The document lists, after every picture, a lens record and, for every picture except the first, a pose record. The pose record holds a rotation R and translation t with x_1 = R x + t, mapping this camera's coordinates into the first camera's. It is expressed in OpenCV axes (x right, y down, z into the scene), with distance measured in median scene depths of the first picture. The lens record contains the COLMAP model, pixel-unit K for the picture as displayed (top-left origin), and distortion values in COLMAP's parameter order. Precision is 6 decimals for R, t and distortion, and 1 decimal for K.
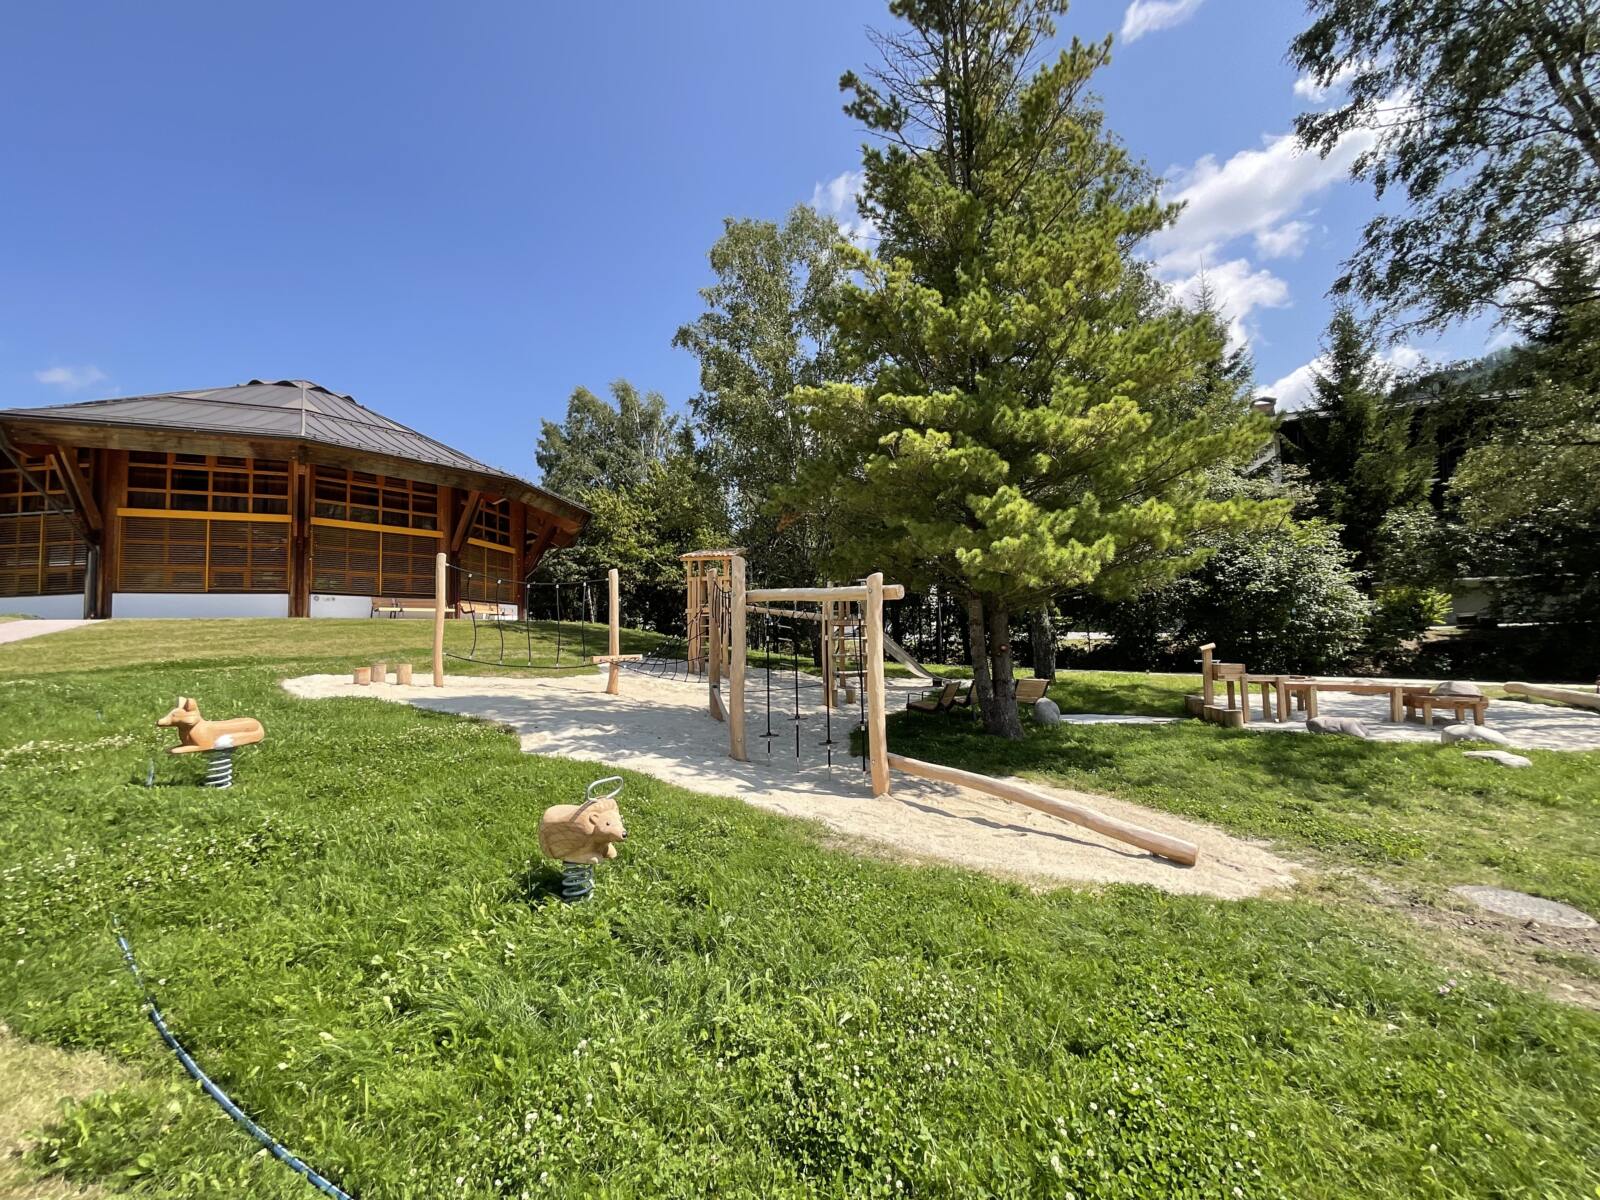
lens RADIAL K [[639.2, 0, 799.4], [0, 639.2, 603.4], [0, 0, 1]] dist [0.001214, -0.000281]
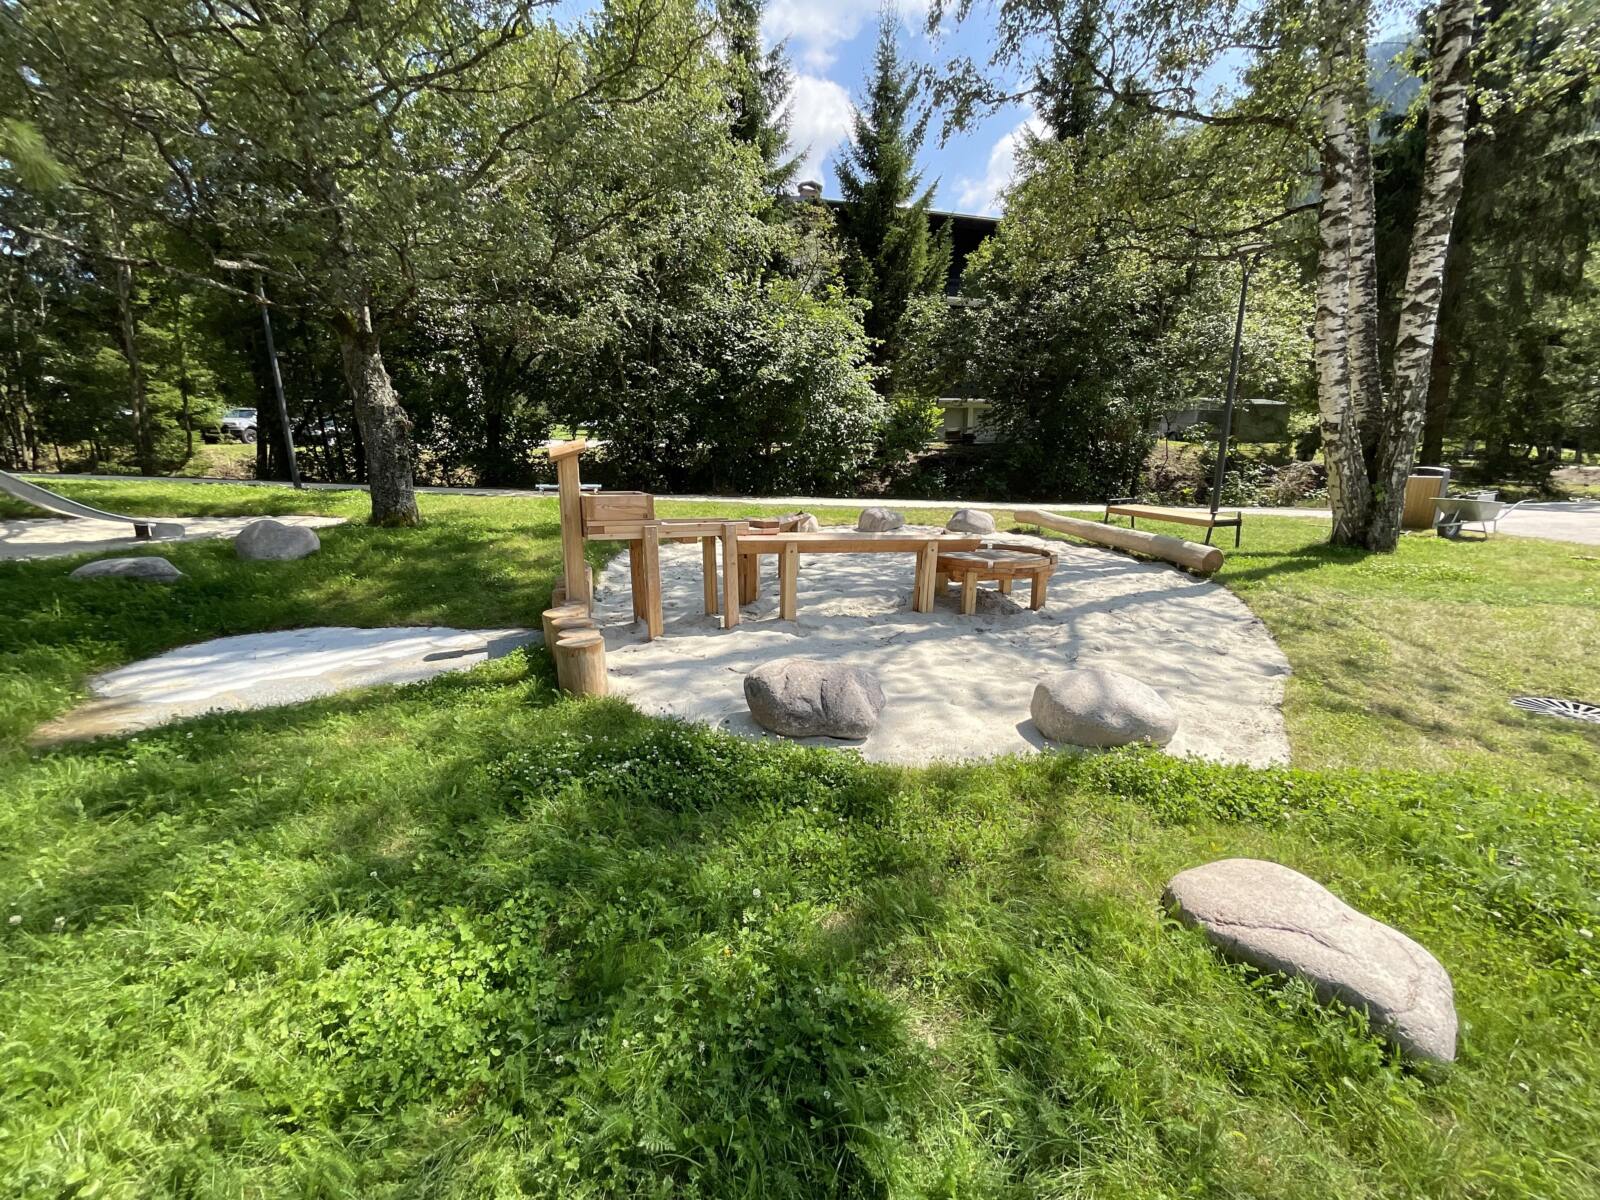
lens RADIAL K [[639.2, 0, 795.4], [0, 639.2, 602.6], [0, 0, 1]] dist [0.001214, -0.000281]
pose [[0.822461, -0.116705, 0.556721, 0.296629], [-0.045662, 0.962022, 0.269126, 0.025625], [-0.566986, -0.246767, 0.785896, 0.342593]]
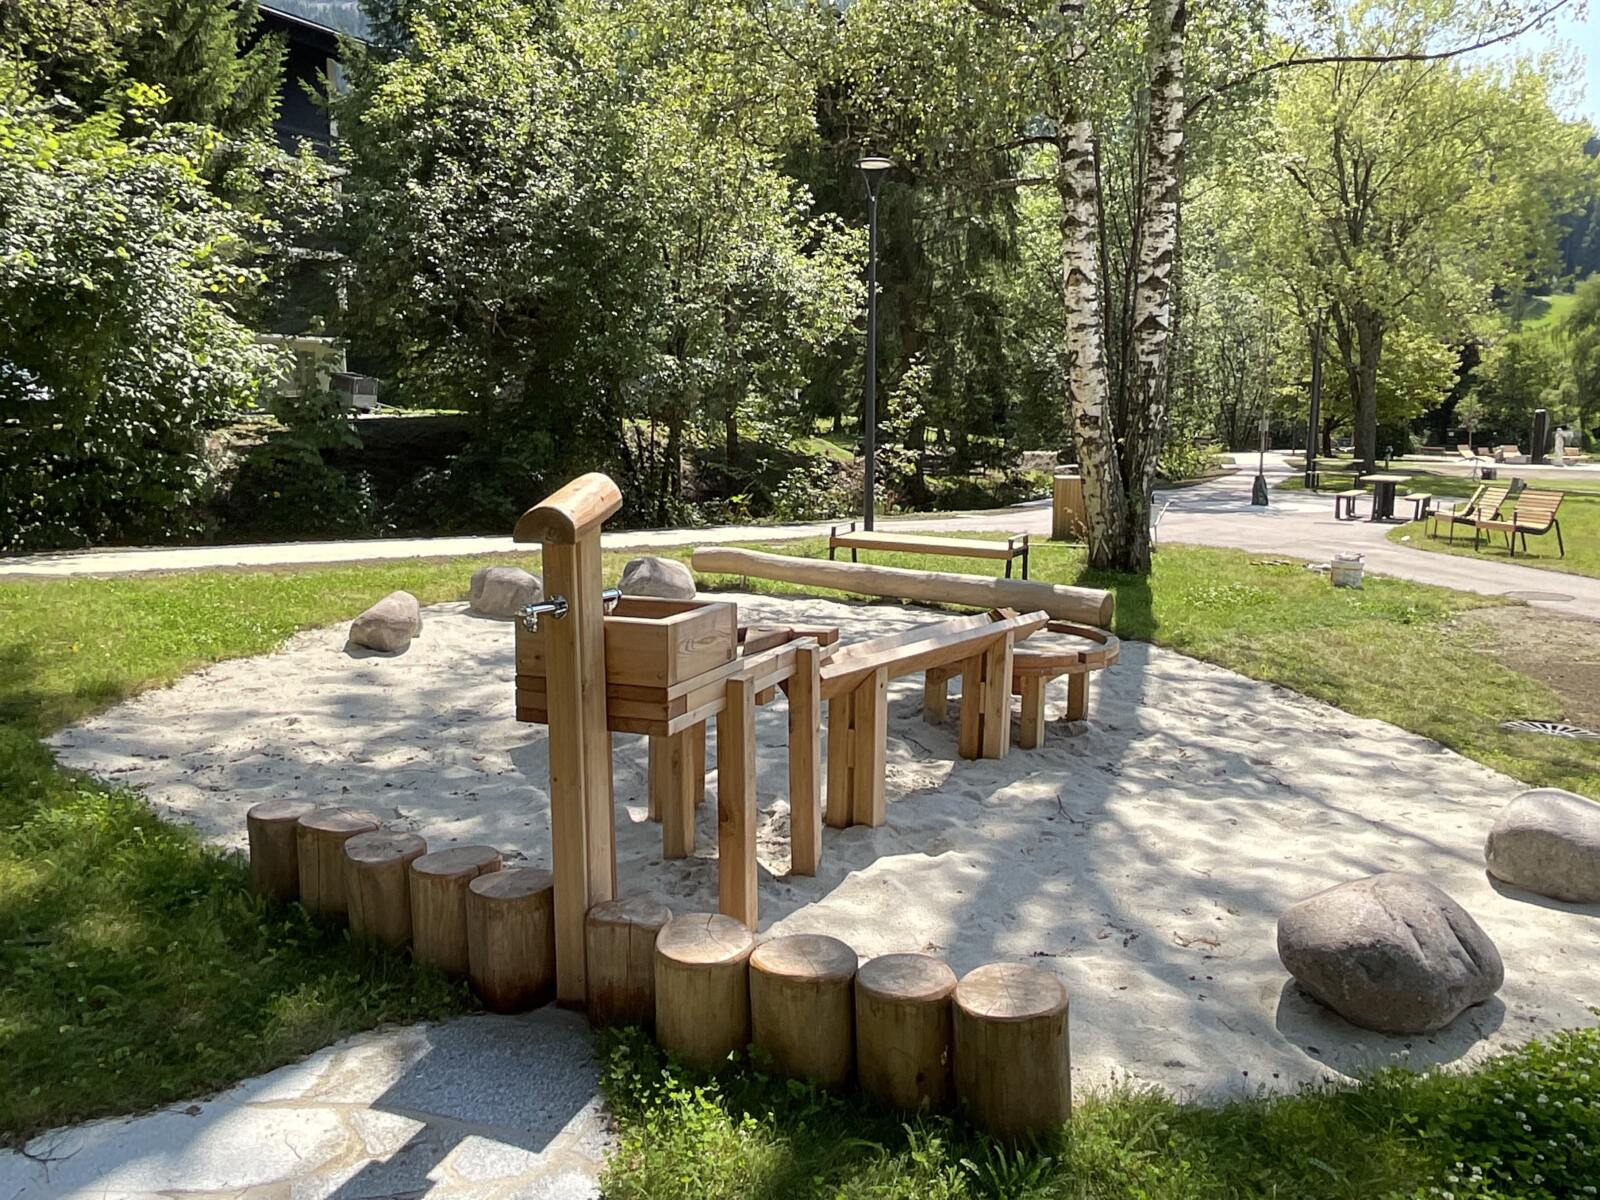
lens RADIAL K [[1145.0, 0, 803.8], [0, 1145.0, 598.6], [0, 0, 1]] dist [0.013322, 0.004826]
pose [[0.197012, -0.124854, 0.972419, 0.237887], [-0.066170, 0.987903, 0.140248, 0.028225], [-0.978166, -0.091976, 0.186367, 0.494538]]
